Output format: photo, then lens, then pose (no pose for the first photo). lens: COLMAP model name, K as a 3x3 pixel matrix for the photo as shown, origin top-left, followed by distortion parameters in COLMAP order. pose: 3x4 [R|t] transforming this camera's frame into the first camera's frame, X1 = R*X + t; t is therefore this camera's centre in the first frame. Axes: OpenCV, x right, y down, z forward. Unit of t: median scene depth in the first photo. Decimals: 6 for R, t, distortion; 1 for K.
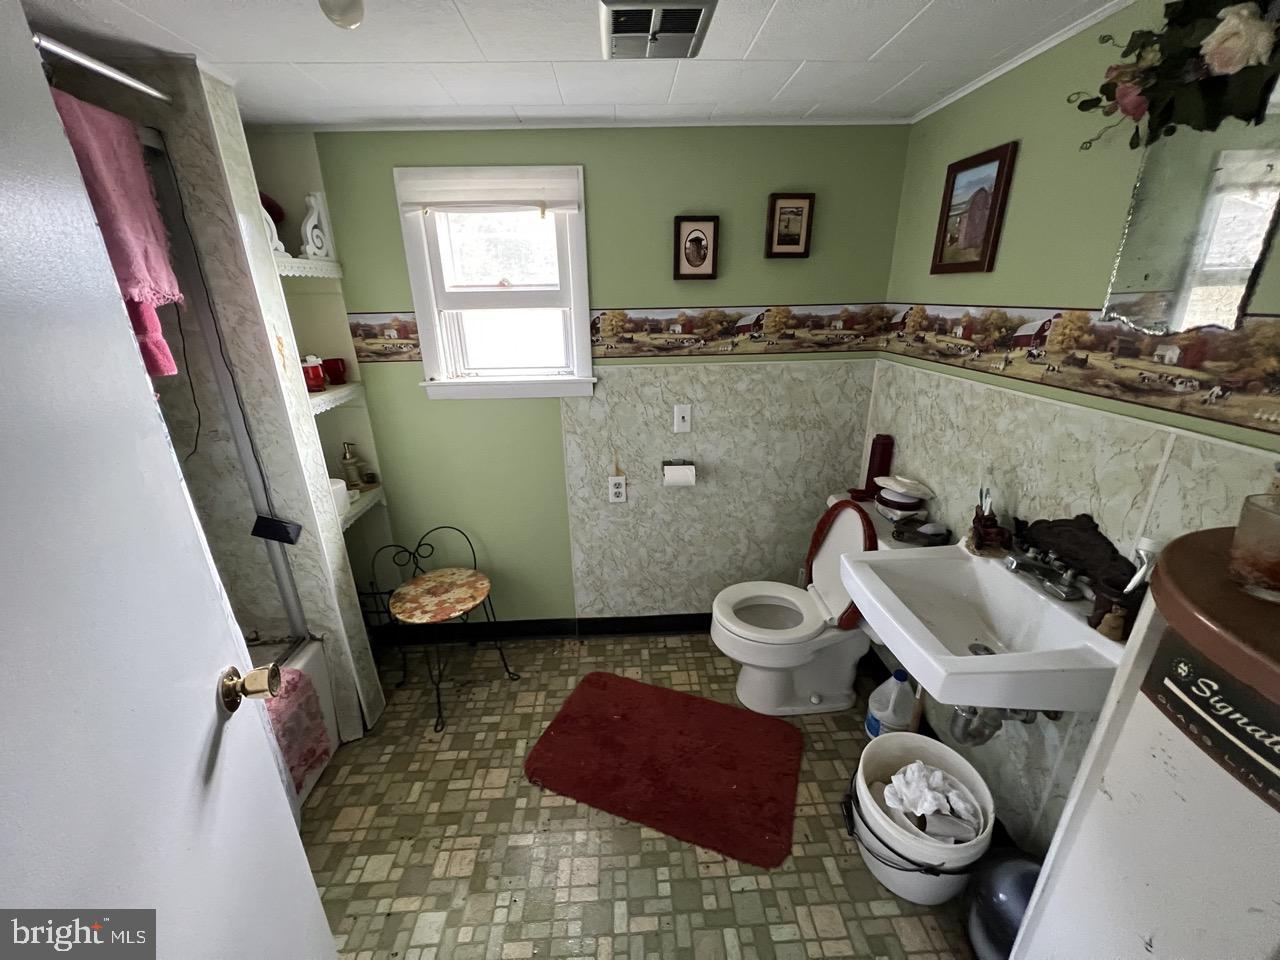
lens RADIAL K [[510.8, 0, 639.3], [0, 510.8, 481.9], [0, 0, 1]] dist [0.000502, -0.000028]
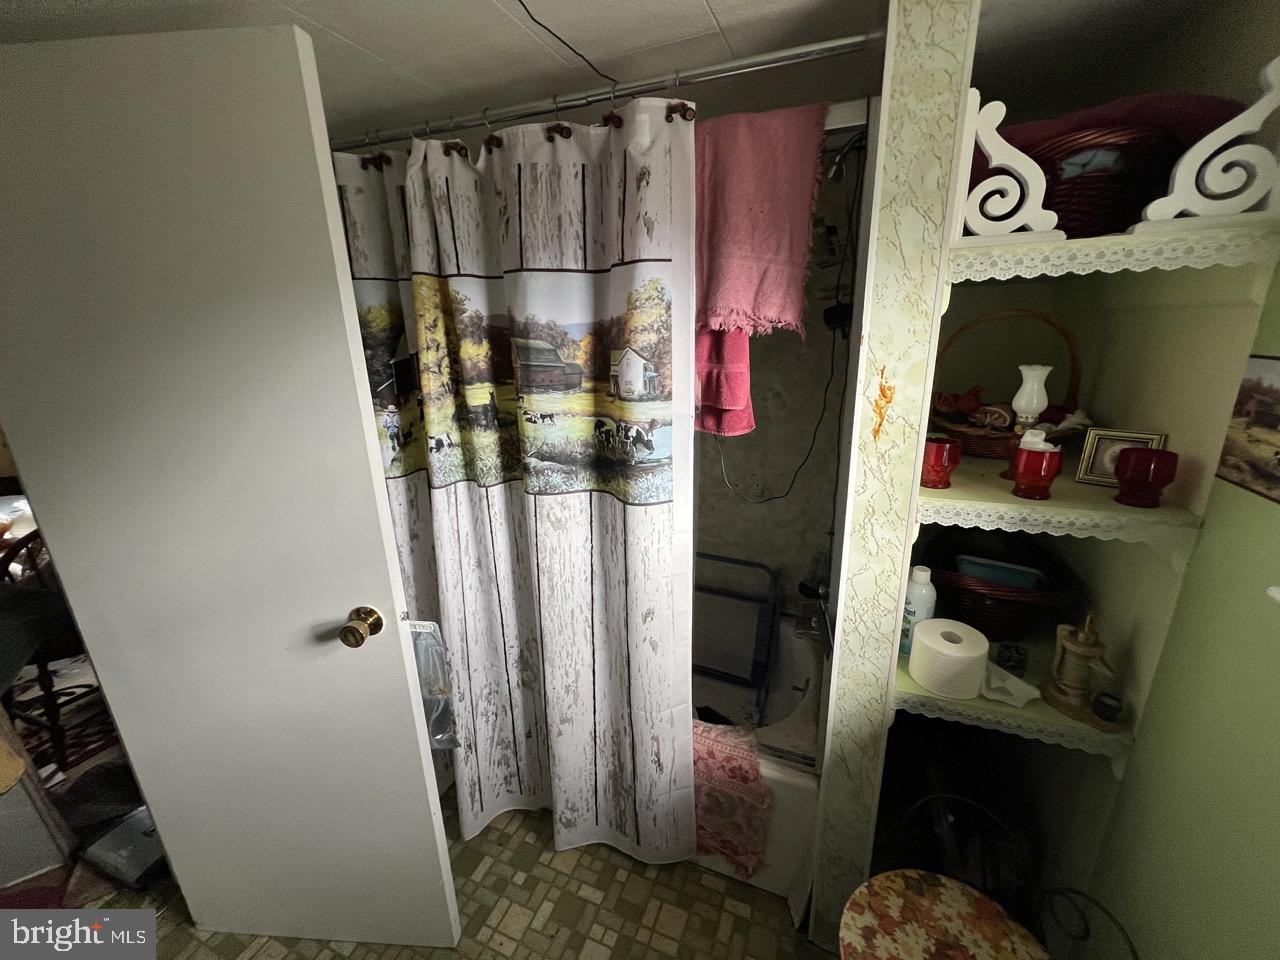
lens RADIAL K [[514.0, 0, 639.7], [0, 514.0, 478.0], [0, 0, 1]] dist [-0.000578, 0.000355]
pose [[-0.426142, 0.288837, -0.857307, -0.015417], [-0.274833, 0.861537, 0.426874, -0.294169], [0.861899, 0.417525, -0.287755, 0.766987]]
